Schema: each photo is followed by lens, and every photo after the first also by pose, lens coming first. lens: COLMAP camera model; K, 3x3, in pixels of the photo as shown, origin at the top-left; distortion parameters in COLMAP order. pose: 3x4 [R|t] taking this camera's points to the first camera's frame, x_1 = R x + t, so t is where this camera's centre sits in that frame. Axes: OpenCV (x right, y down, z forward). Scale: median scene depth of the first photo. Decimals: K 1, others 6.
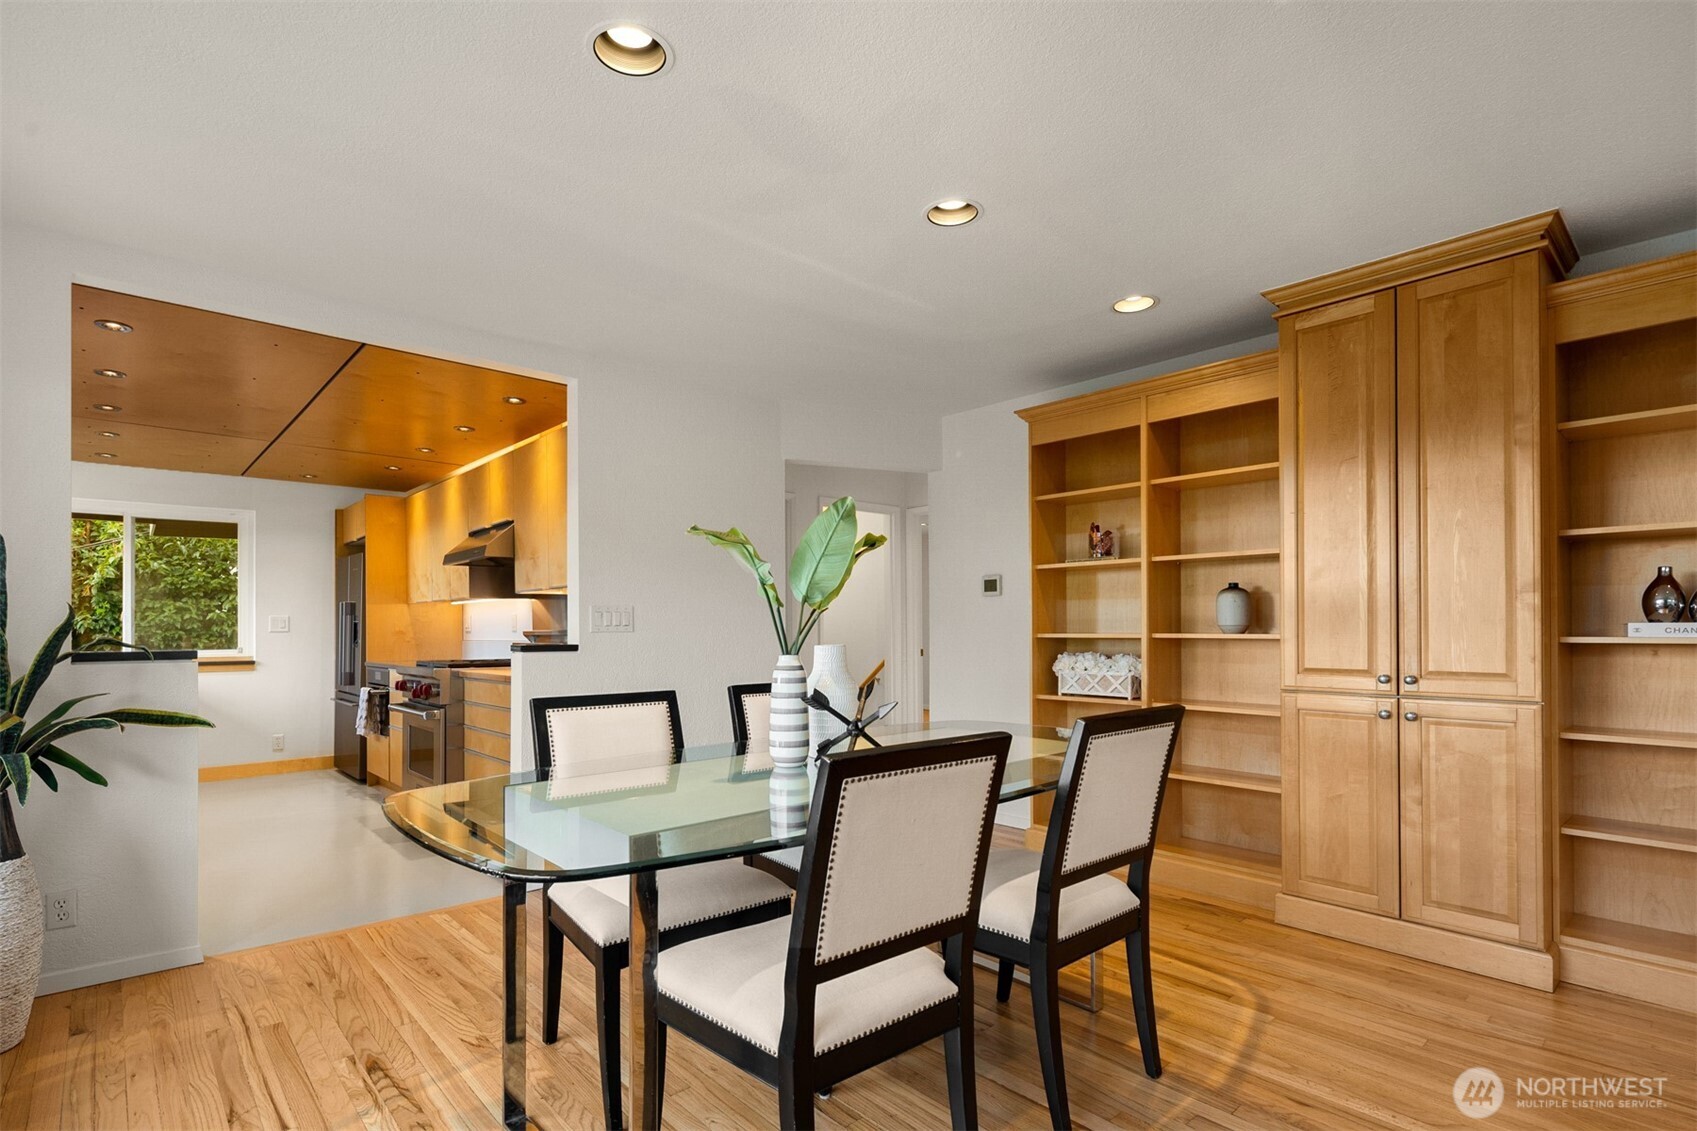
lens RADIAL K [[839.5, 0, 848.9], [0, 839.5, 624.0], [0, 0, 1]] dist [0.000945, -0.000405]
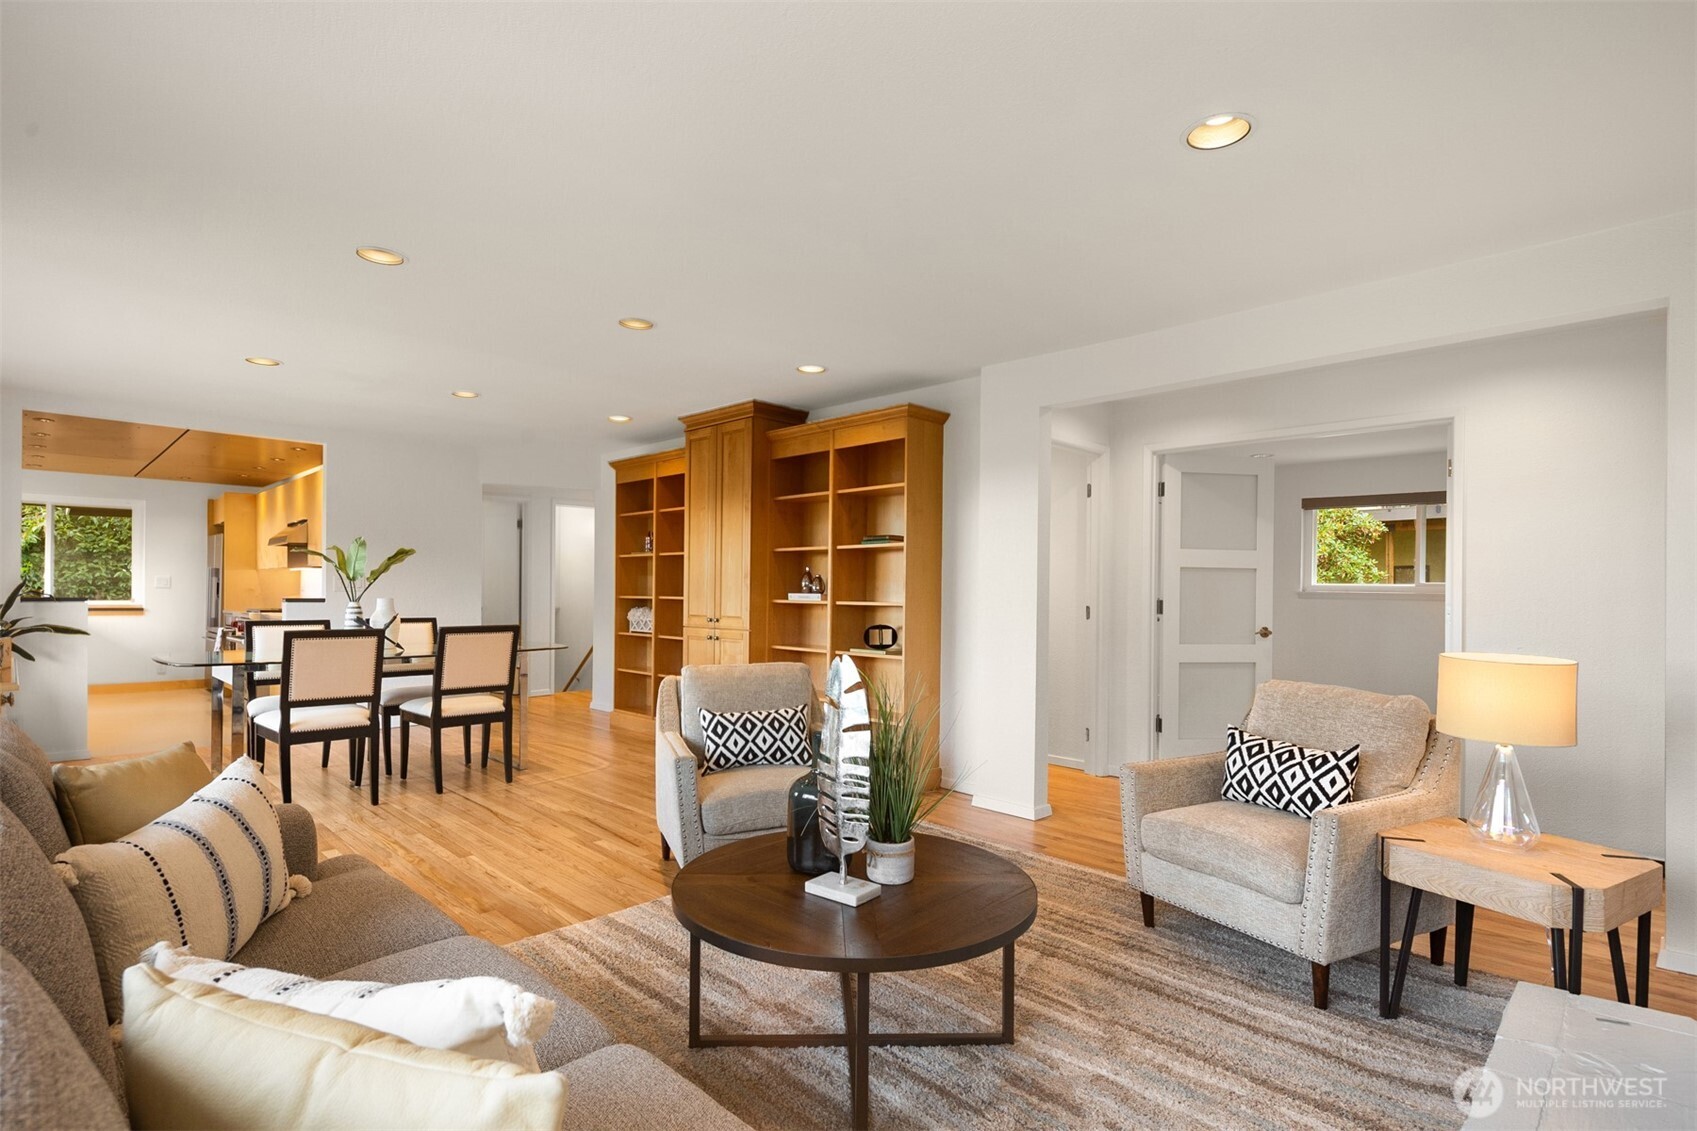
lens RADIAL K [[822.7, 0, 845.5], [0, 822.7, 593.5], [0, 0, 1]] dist [-0.000917, -0.001485]
pose [[0.997947, 0.014991, 0.062271, 0.391434], [-0.015302, 0.999873, 0.004523, -0.005202], [-0.062196, -0.005467, 0.998049, -0.458284]]
